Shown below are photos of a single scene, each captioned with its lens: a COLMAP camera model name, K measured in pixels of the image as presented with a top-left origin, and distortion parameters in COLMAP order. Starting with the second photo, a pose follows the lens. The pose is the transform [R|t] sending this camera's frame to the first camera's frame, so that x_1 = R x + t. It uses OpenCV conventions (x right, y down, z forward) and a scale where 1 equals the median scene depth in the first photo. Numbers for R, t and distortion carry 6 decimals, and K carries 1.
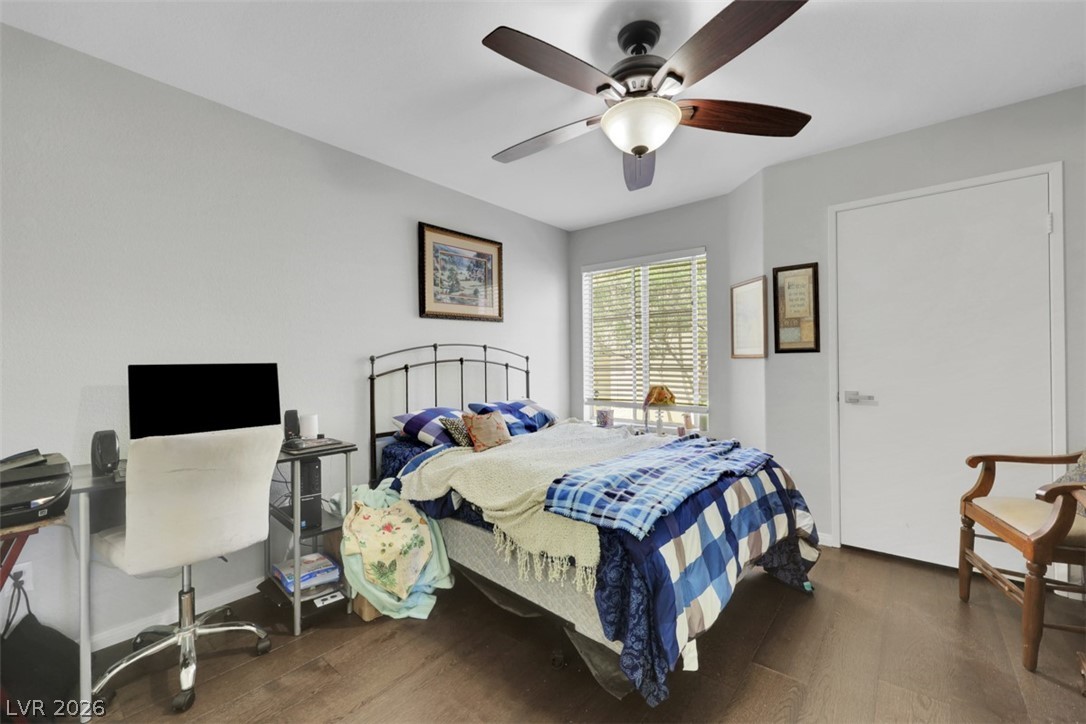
lens RADIAL K [[448.8, 0, 567.0], [0, 448.8, 353.8], [0, 0, 1]] dist [-0.001731, 0.000240]
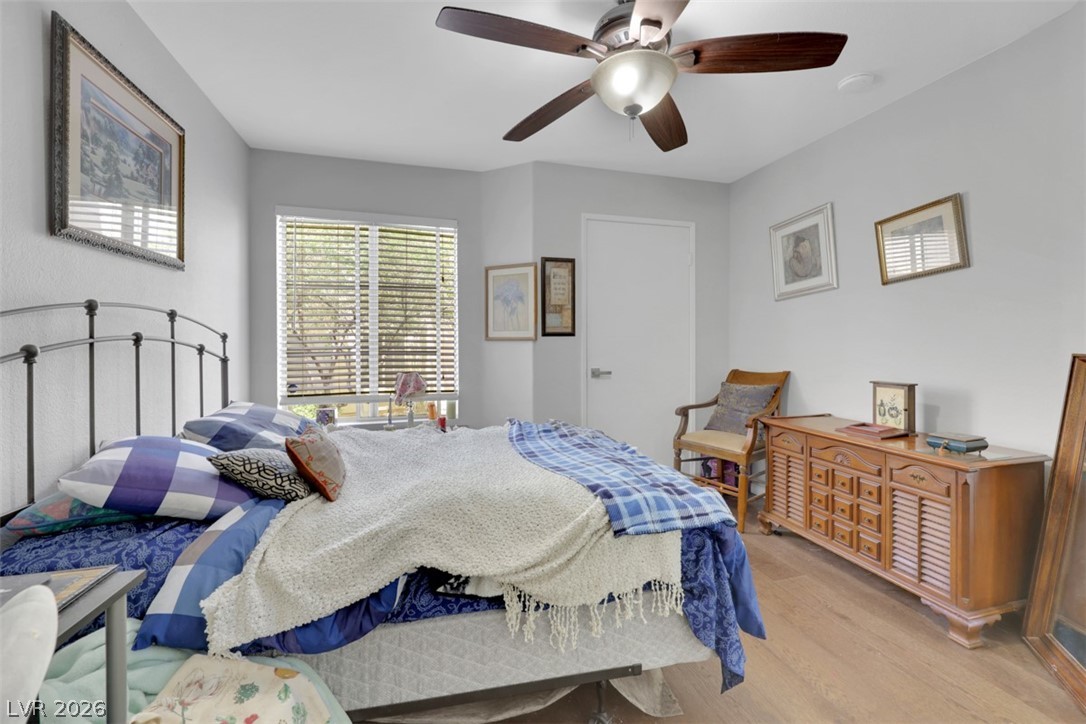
lens RADIAL K [[448.8, 0, 550.0], [0, 448.8, 340.8], [0, 0, 1]] dist [-0.001731, 0.000240]
pose [[0.574367, 0.012186, 0.818507, -0.404572], [-0.016069, 0.999864, -0.003611, 0.012905], [-0.818440, -0.011079, 0.574485, 0.364618]]
